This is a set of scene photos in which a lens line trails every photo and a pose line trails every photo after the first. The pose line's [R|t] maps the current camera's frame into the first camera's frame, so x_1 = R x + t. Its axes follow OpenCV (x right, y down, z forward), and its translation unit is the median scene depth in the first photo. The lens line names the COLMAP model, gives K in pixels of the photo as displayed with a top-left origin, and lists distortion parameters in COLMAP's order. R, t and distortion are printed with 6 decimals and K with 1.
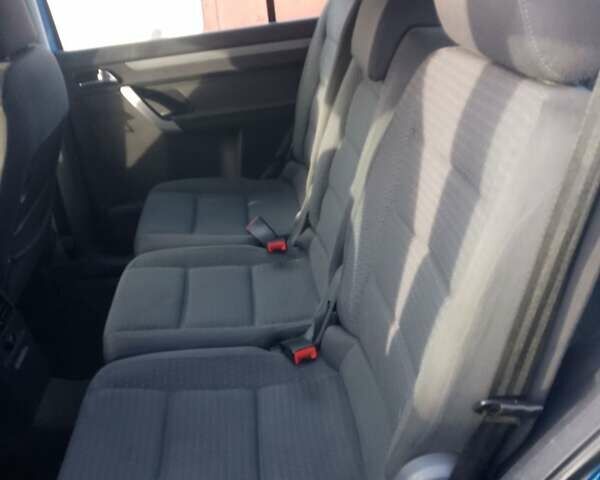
lens RADIAL K [[581.0, 0, 300.6], [0, 581.0, 217.8], [0, 0, 1]] dist [0.019782, -0.008164]
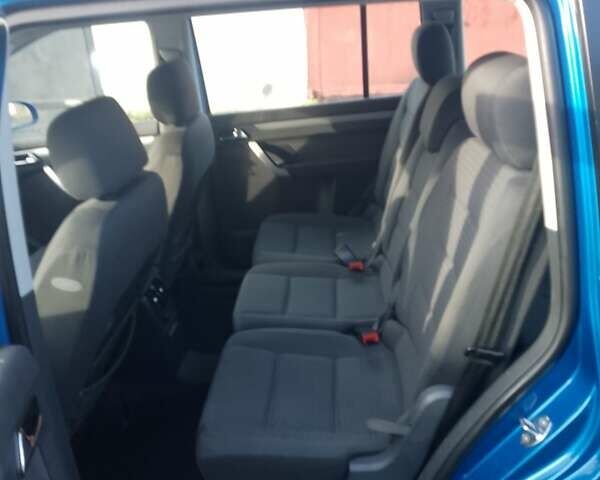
lens RADIAL K [[545.8, 0, 308.8], [0, 545.8, 245.5], [0, 0, 1]] dist [0.010423, -0.009823]
pose [[0.988561, 0.072010, -0.132520, 0.015536], [-0.074722, 0.997082, -0.015599, 0.031426], [0.131010, 0.025323, 0.991058, -0.294639]]
